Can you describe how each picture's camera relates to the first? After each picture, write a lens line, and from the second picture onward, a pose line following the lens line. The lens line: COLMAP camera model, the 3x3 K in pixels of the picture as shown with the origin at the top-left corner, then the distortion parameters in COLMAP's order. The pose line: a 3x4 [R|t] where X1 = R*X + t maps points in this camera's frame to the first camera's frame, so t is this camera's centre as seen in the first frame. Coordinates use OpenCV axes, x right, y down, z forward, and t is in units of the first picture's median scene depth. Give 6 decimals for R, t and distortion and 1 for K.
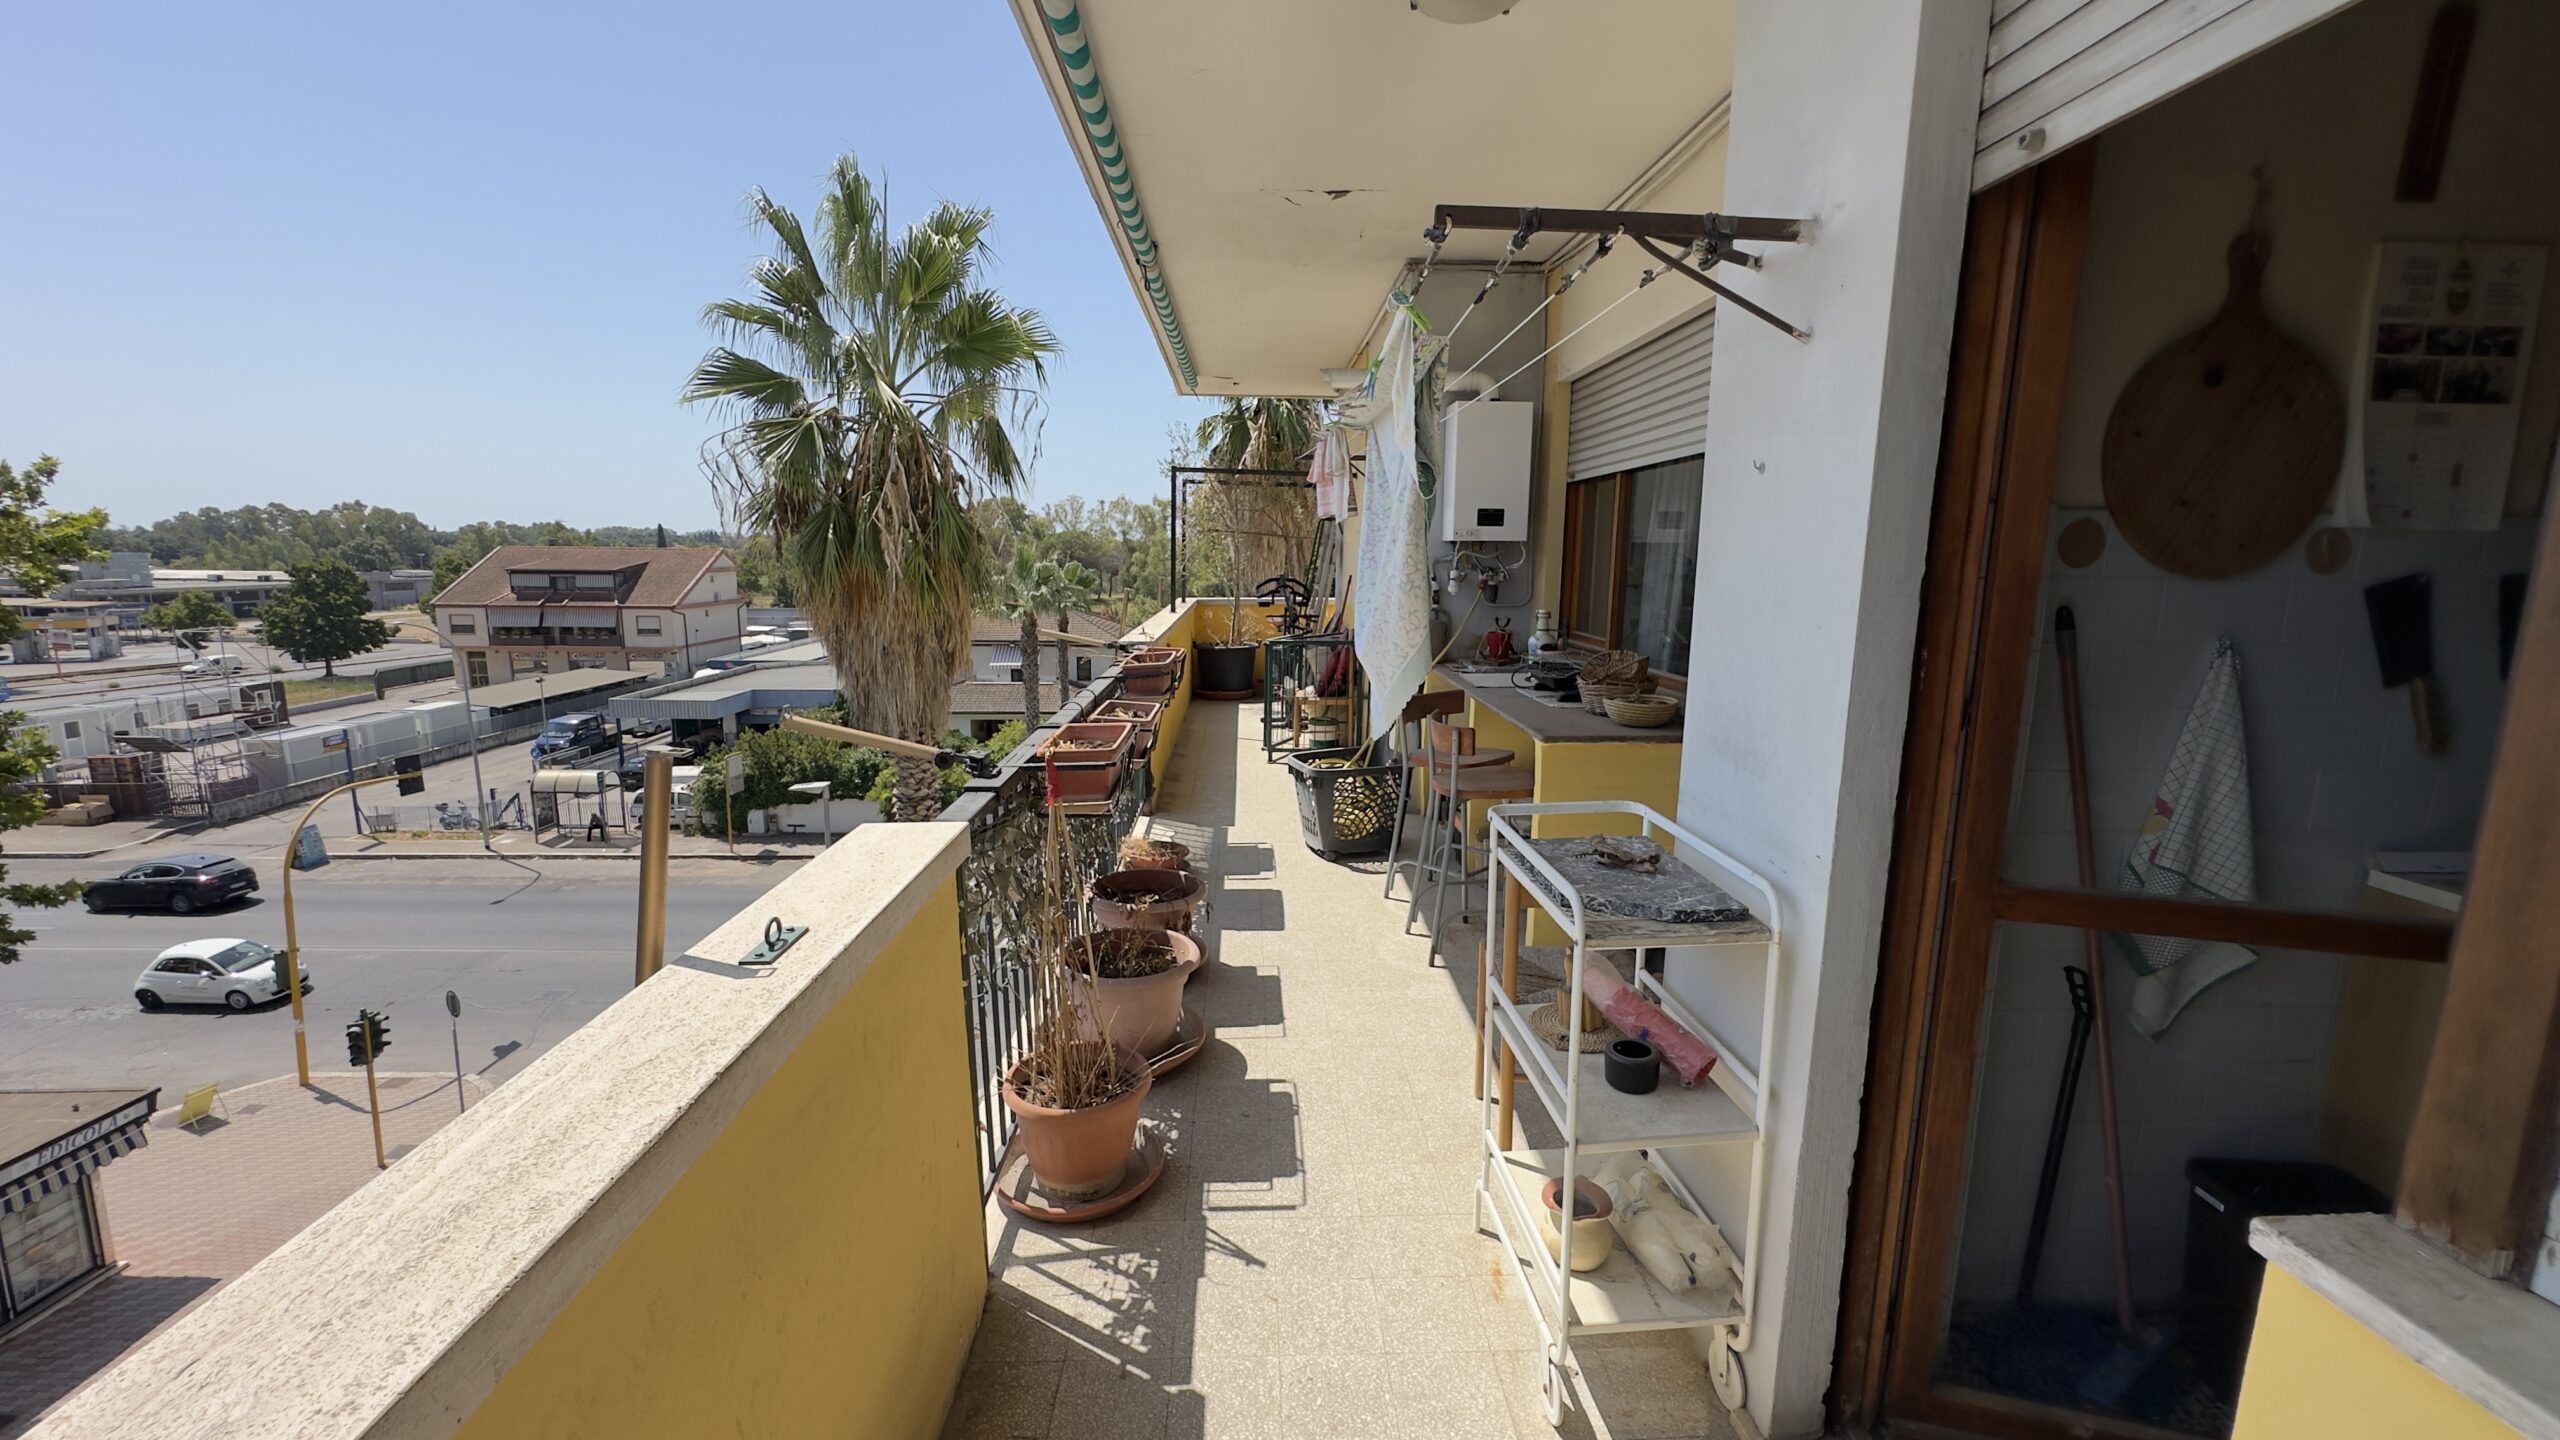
lens RADIAL K [[1021.6, 0, 1280.1], [0, 1021.6, 721.7], [0, 0, 1]] dist [0.001049, -0.000170]
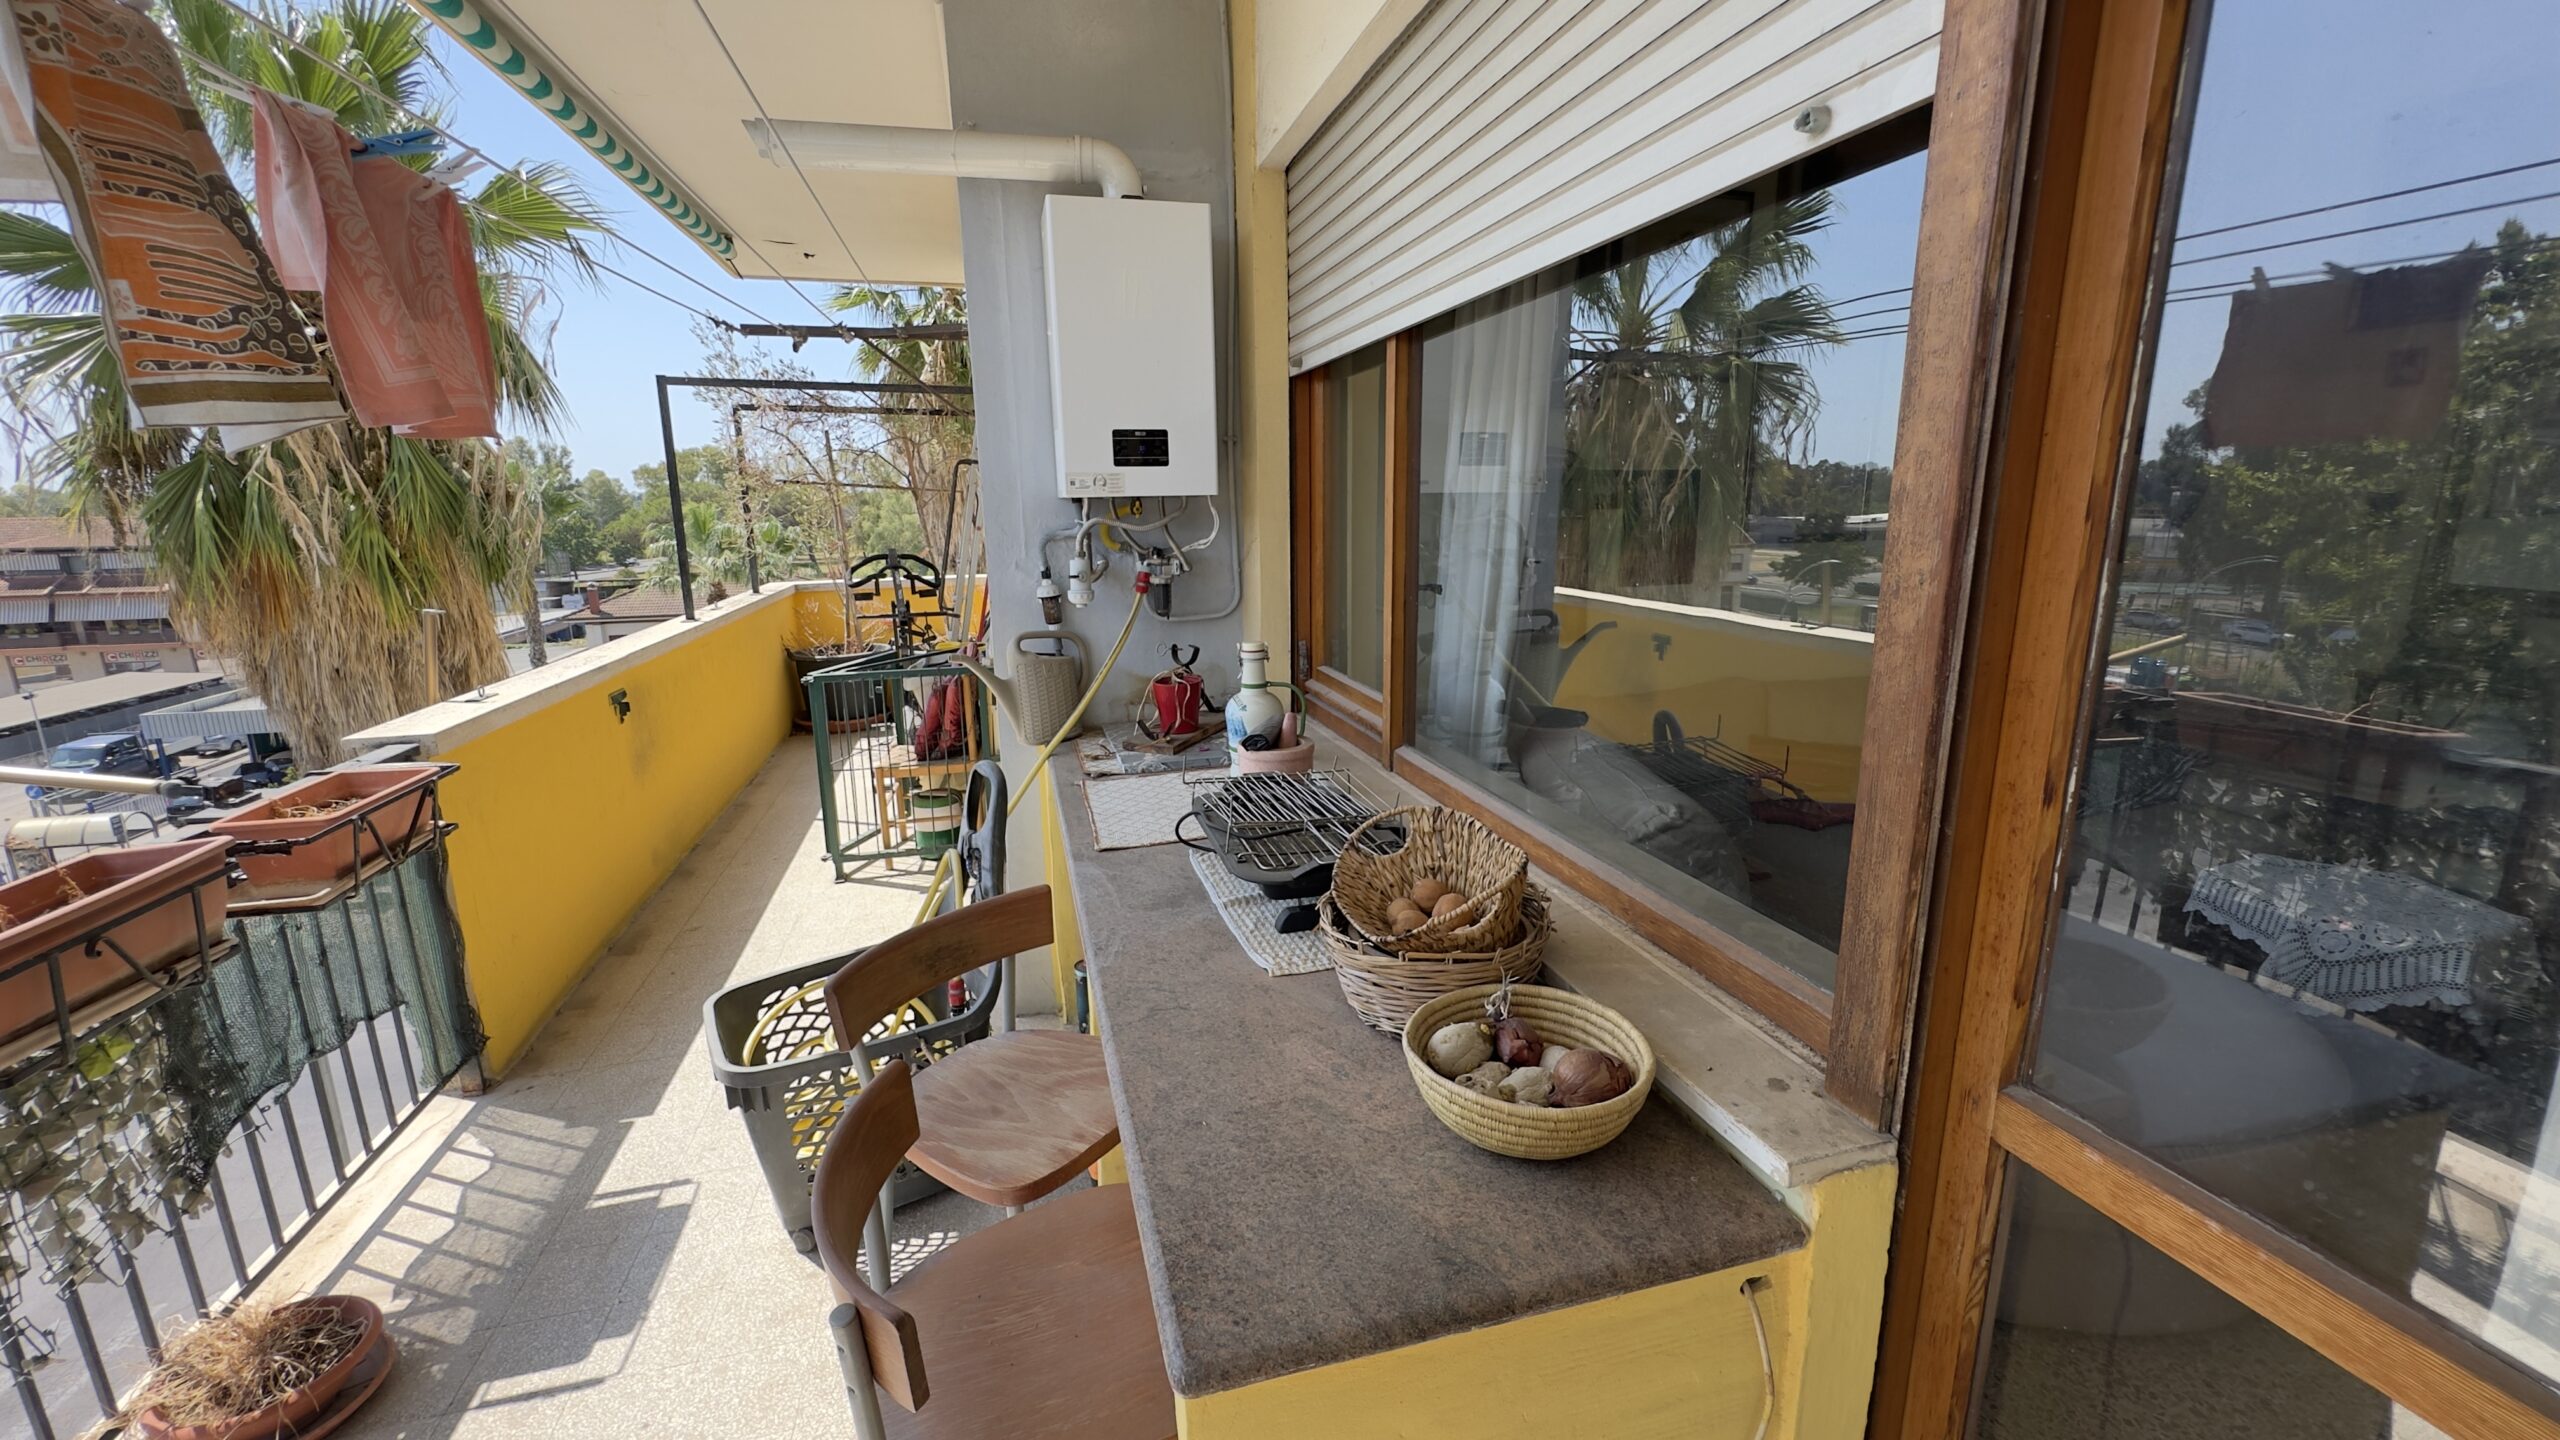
lens RADIAL K [[1021.6, 0, 1280.1], [0, 1021.6, 721.7], [0, 0, 1]] dist [0.001049, -0.000170]
pose [[0.973425, -0.070889, 0.217759, 0.146588], [0.059794, 0.996575, 0.057130, -0.088045], [-0.221063, -0.042591, 0.974329, 0.475538]]
